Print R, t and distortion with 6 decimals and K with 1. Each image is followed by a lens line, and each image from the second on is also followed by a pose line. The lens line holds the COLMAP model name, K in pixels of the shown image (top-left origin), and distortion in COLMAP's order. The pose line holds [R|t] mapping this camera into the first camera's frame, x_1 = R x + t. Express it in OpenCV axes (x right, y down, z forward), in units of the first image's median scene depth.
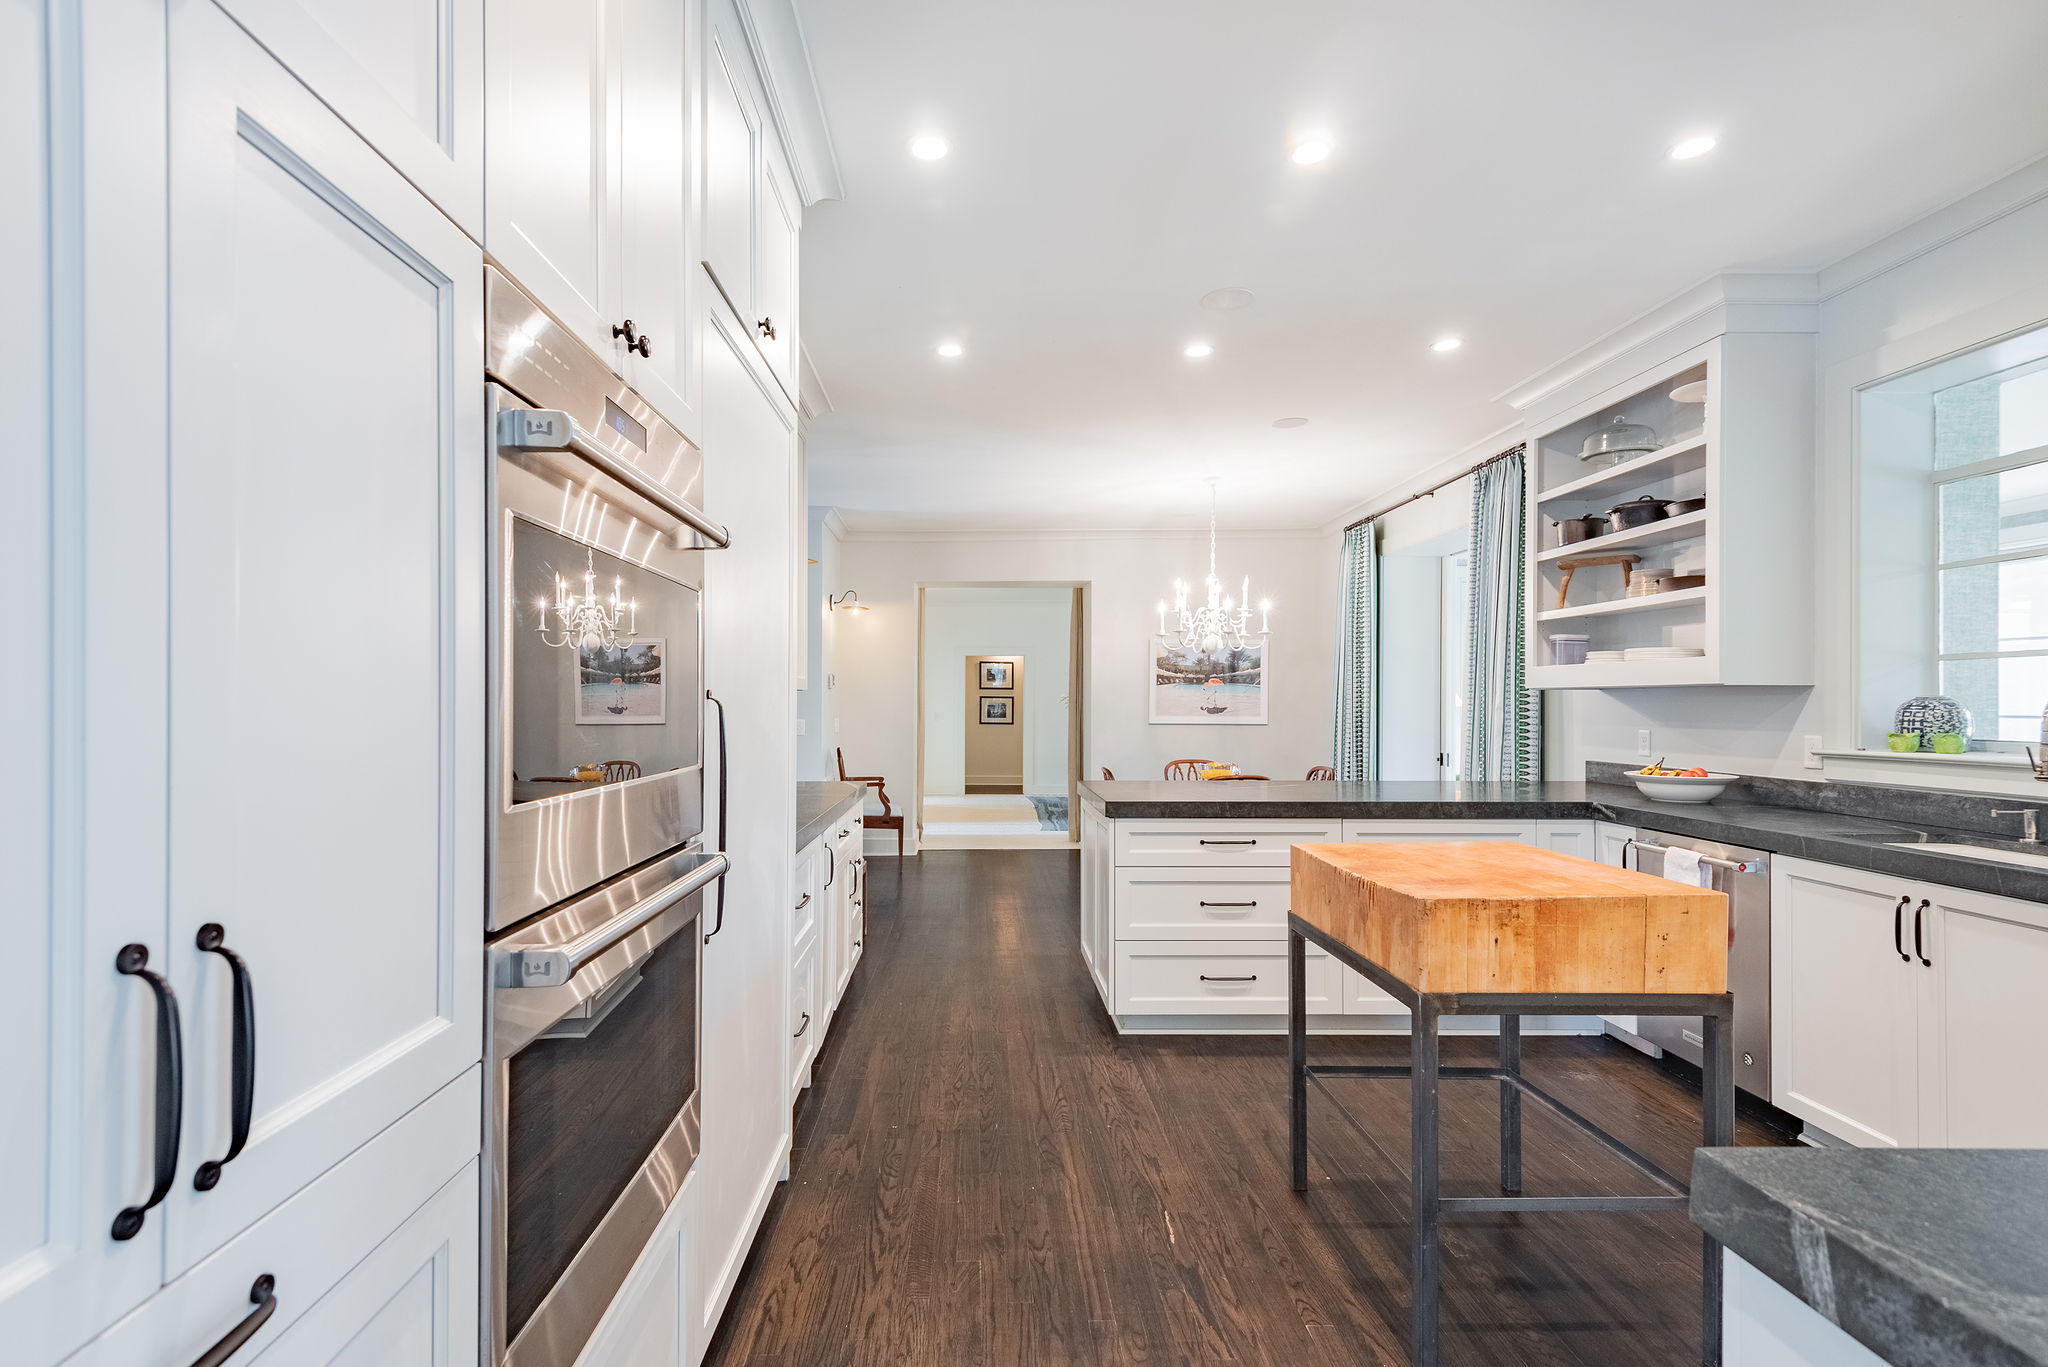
lens RADIAL K [[930.1, 0, 1031.6], [0, 930.1, 675.0], [0, 0, 1]] dist [-0.002542, -0.000385]
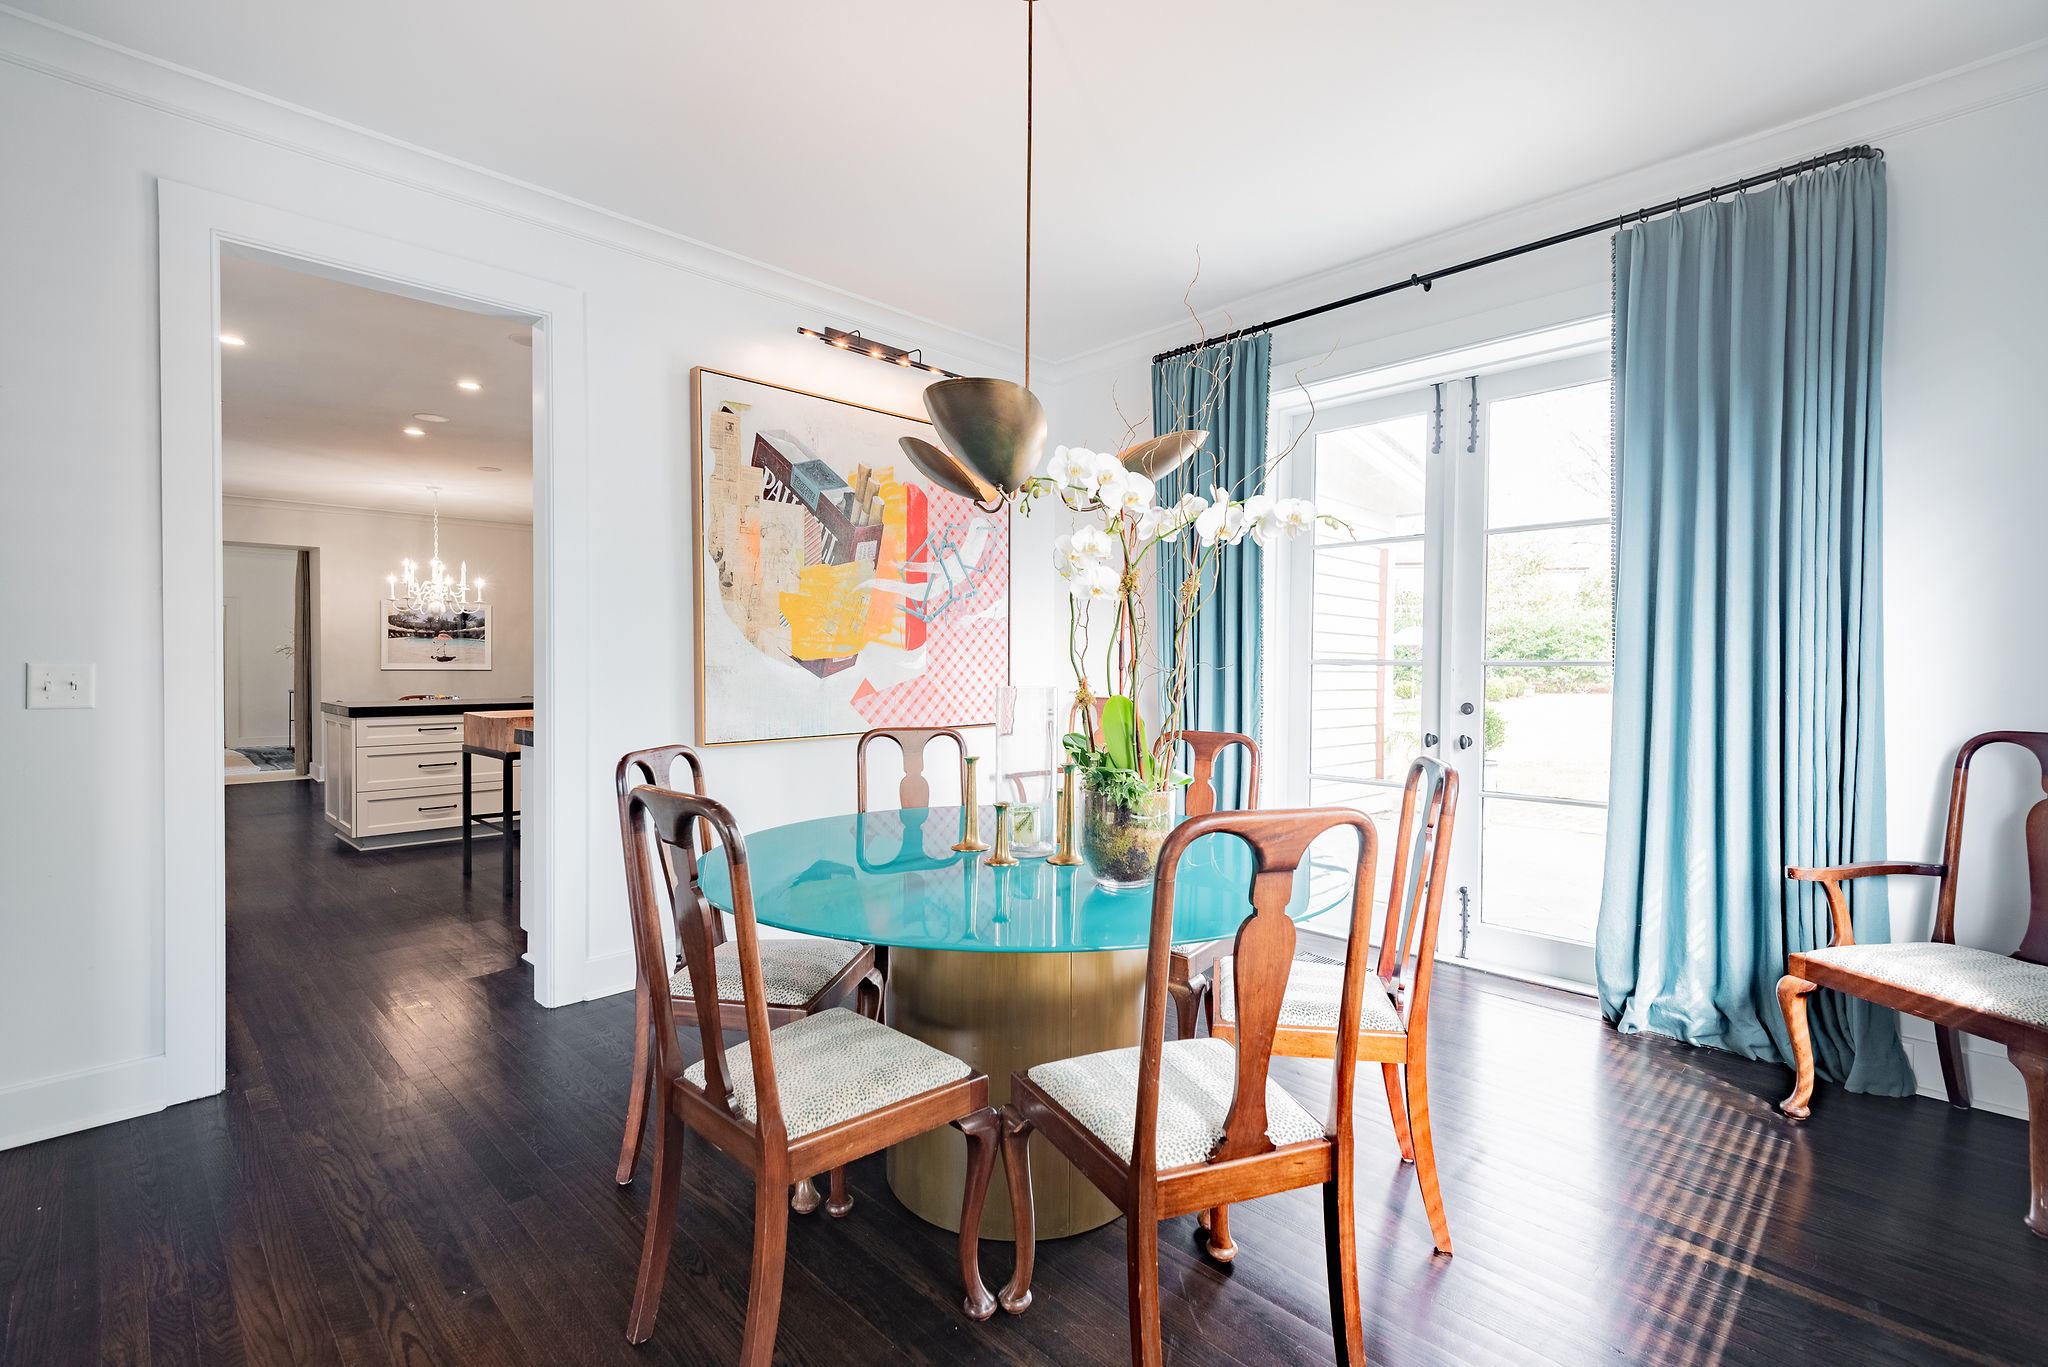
lens RADIAL K [[912.6, 0, 1024.0], [0, 912.6, 683.5], [0, 0, 1]] dist [0.011409, -0.000799]
pose [[0.741413, -0.013029, 0.670922, -0.058721], [-0.021789, 0.998817, 0.043475, -0.000086], [-0.670695, -0.046851, 0.740252, -0.477687]]
